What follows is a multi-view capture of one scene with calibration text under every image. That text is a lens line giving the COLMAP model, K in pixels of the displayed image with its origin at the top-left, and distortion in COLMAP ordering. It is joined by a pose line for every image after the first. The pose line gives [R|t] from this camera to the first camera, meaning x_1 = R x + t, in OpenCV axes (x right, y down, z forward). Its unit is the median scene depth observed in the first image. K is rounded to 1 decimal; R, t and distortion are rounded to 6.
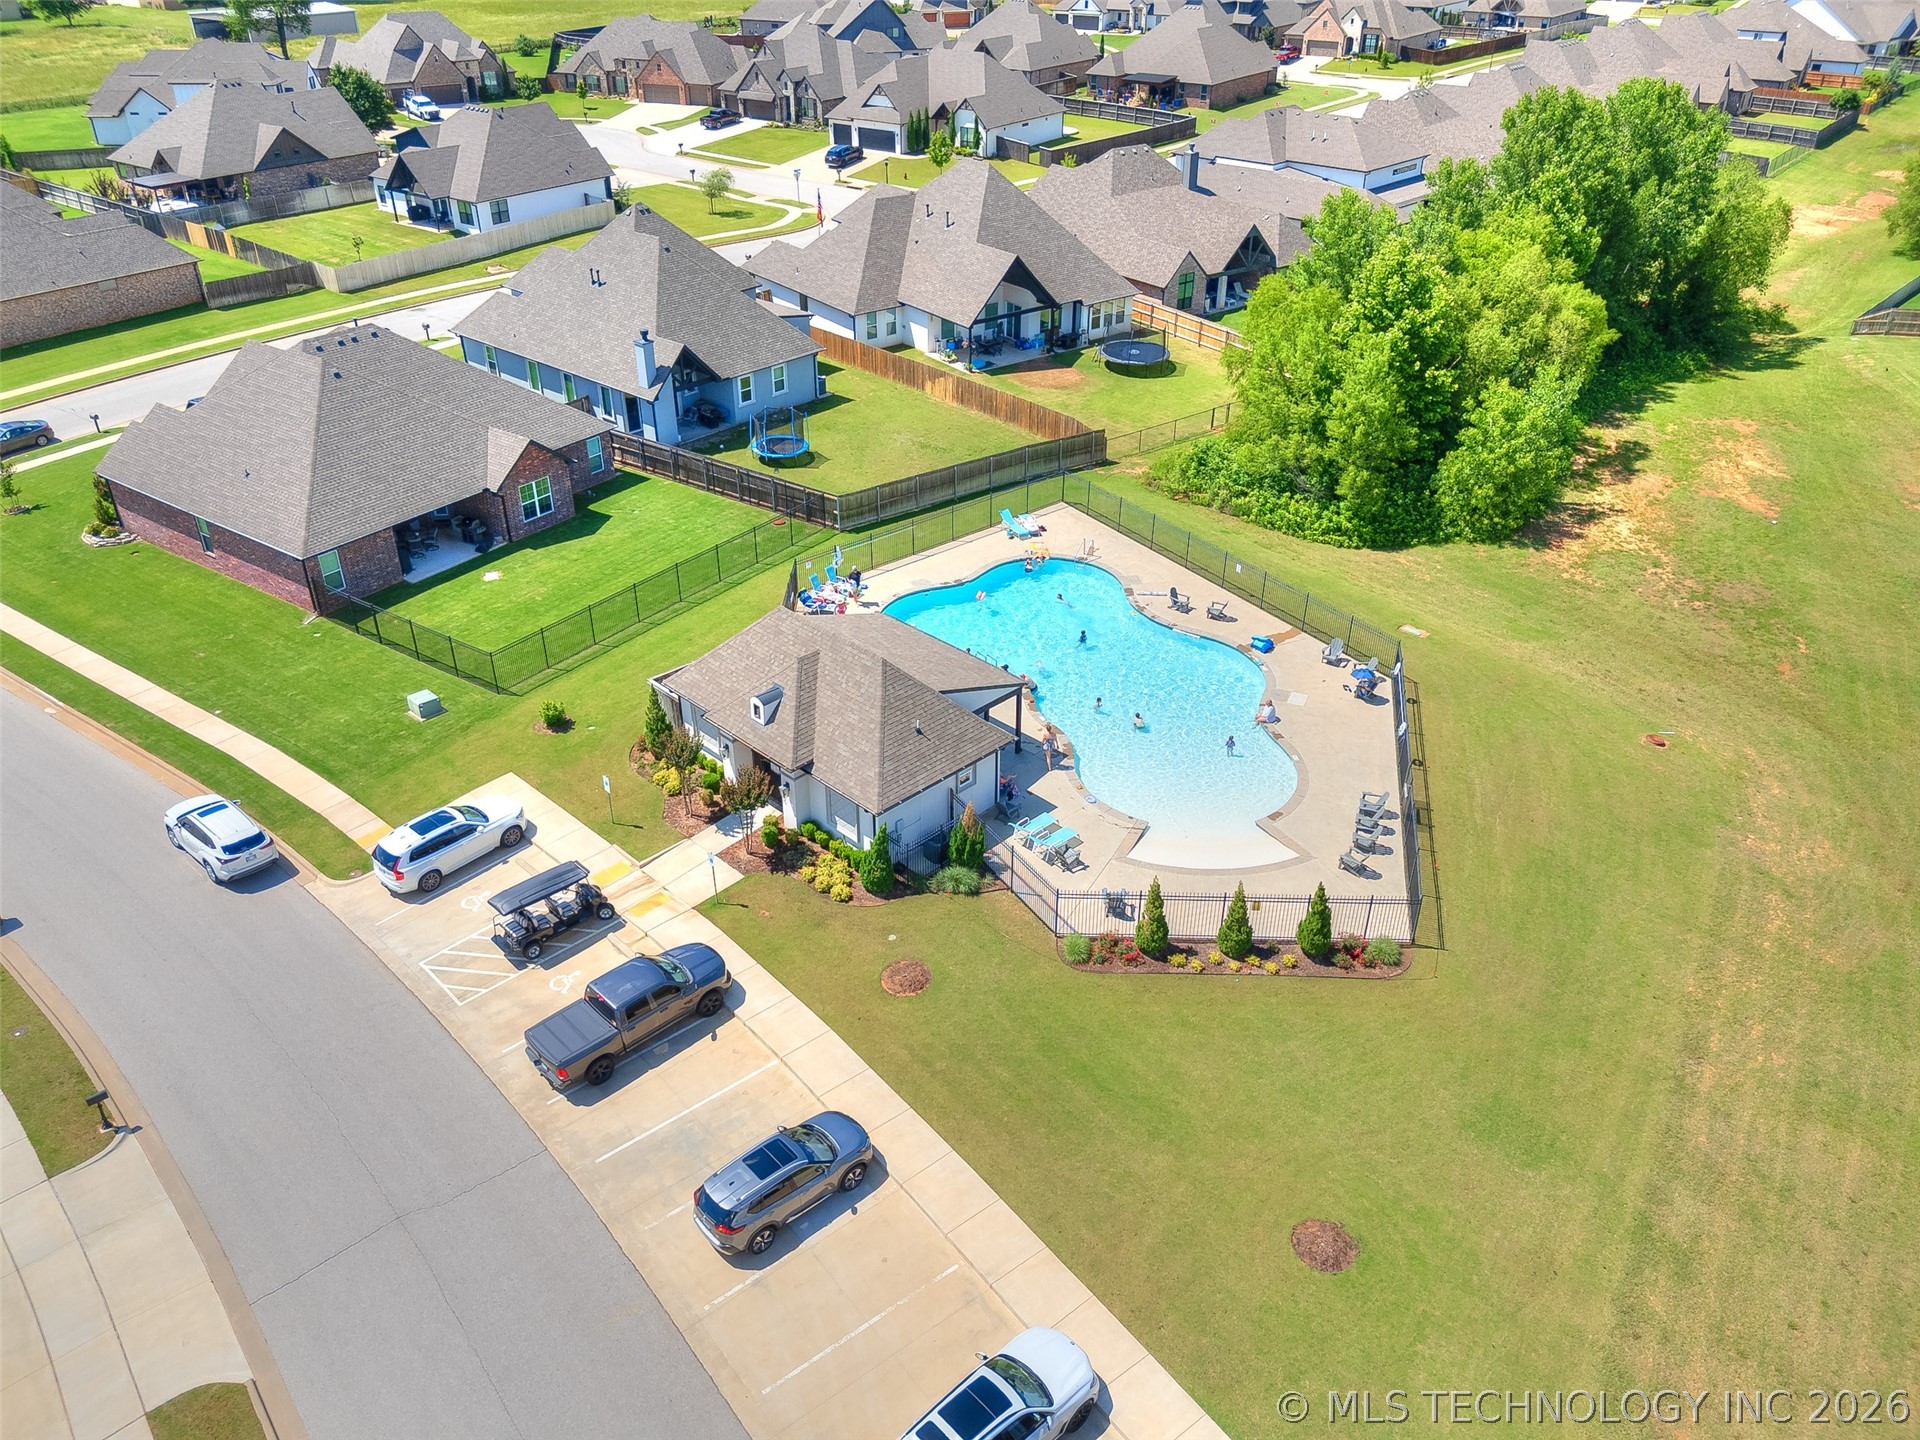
lens RADIAL K [[1425.4, 0, 960.6], [0, 1425.4, 714.3], [0, 0, 1]] dist [0.045179, -0.032530]
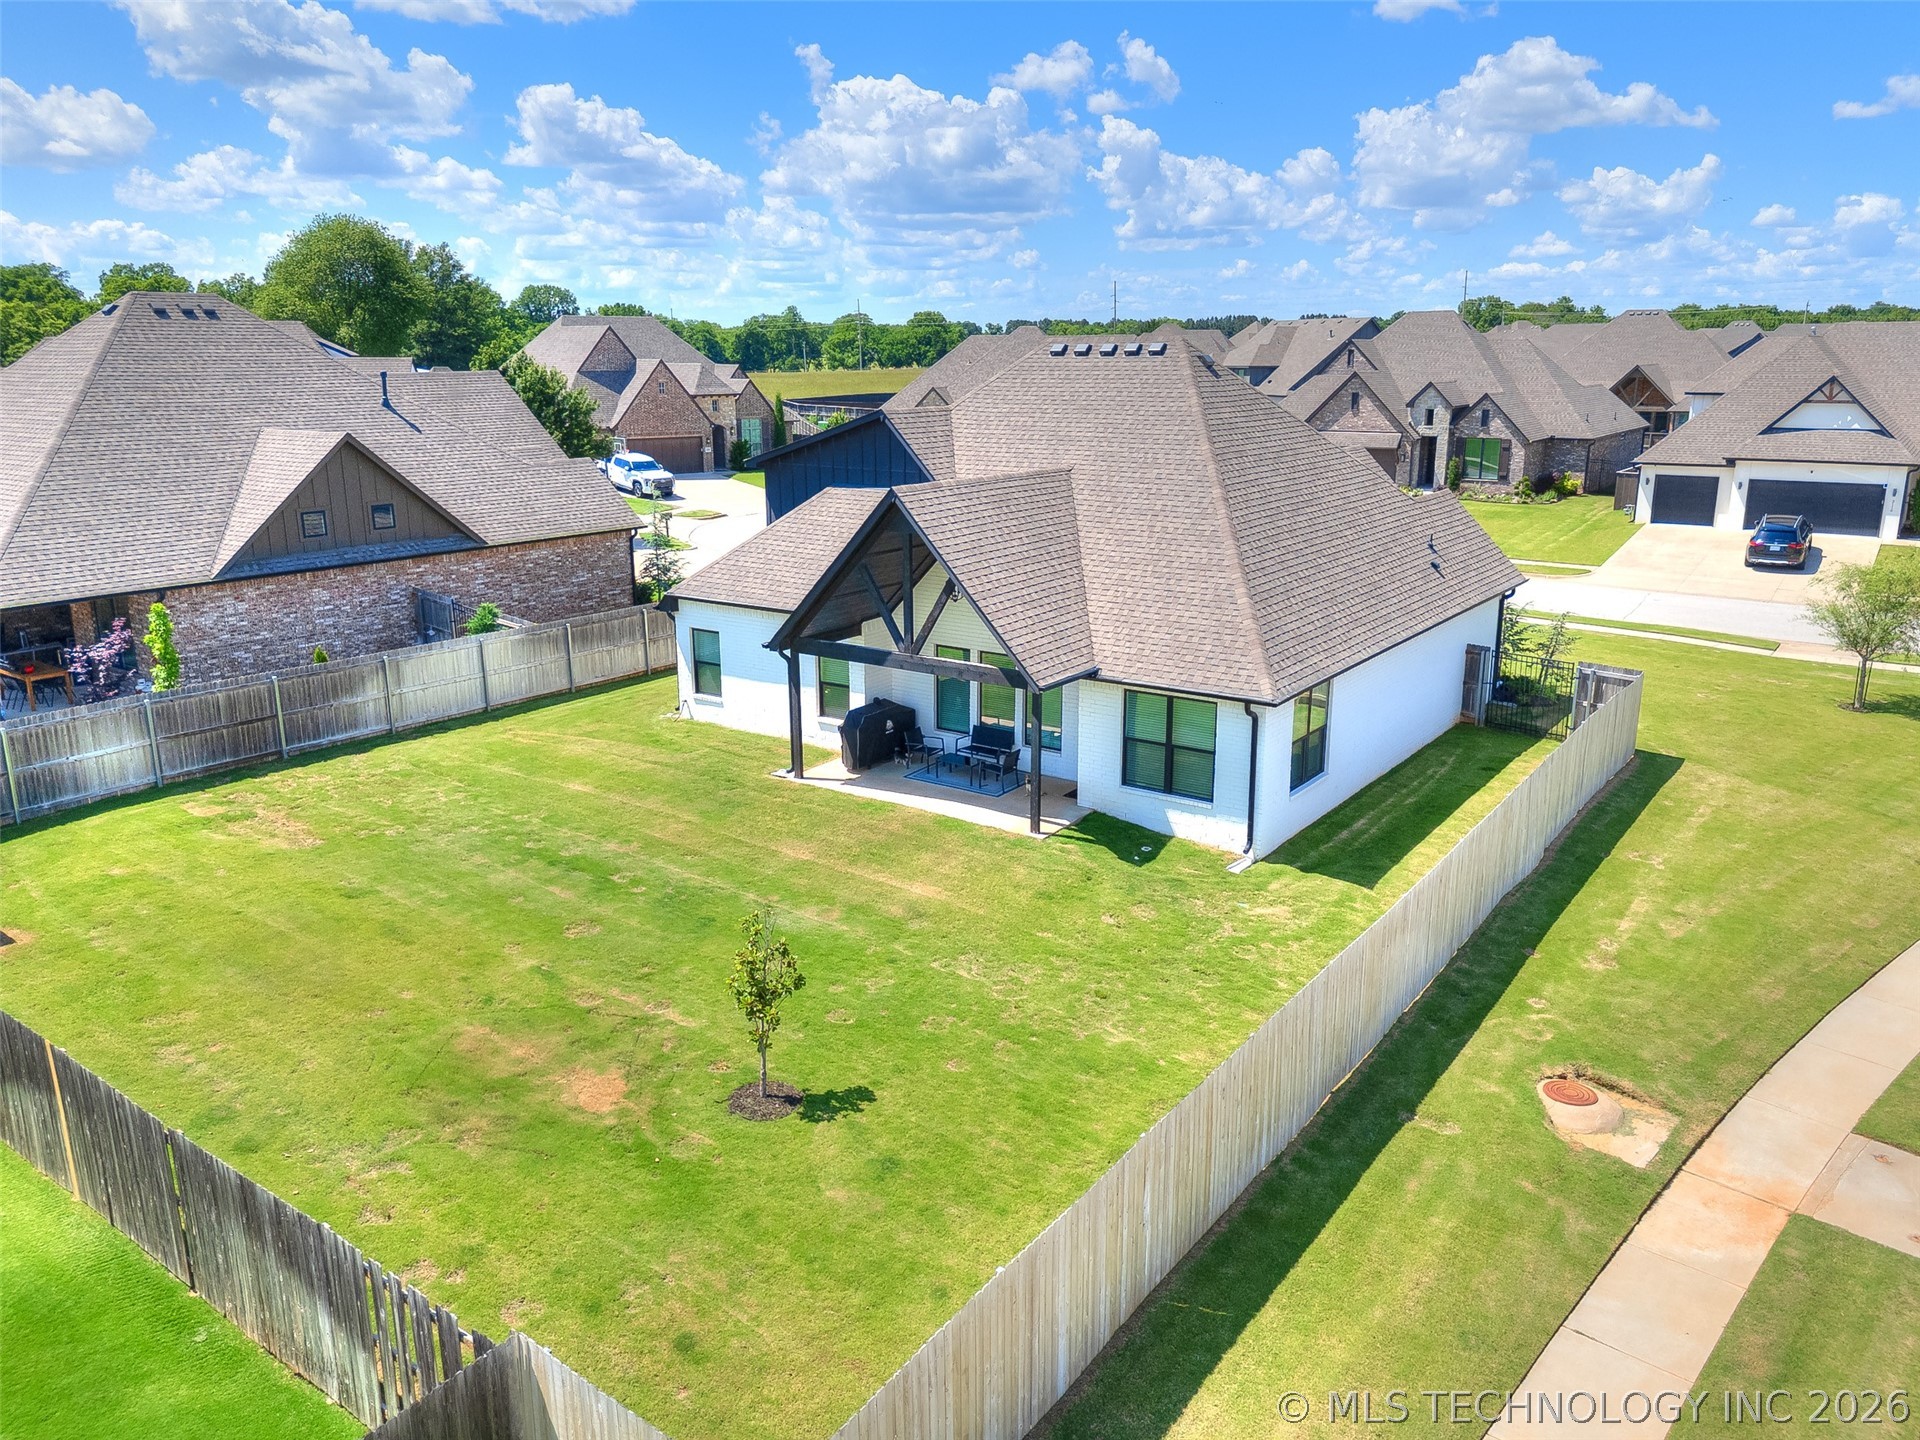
lens RADIAL K [[1425.4, 0, 959.8], [0, 1425.4, 725.0], [0, 0, 1]] dist [0.045179, -0.032530]
pose [[0.999957, -0.008689, 0.003192, -0.302008], [0.009235, 0.960190, -0.279194, -0.235914], [-0.000639, 0.279212, 0.960229, 0.642308]]
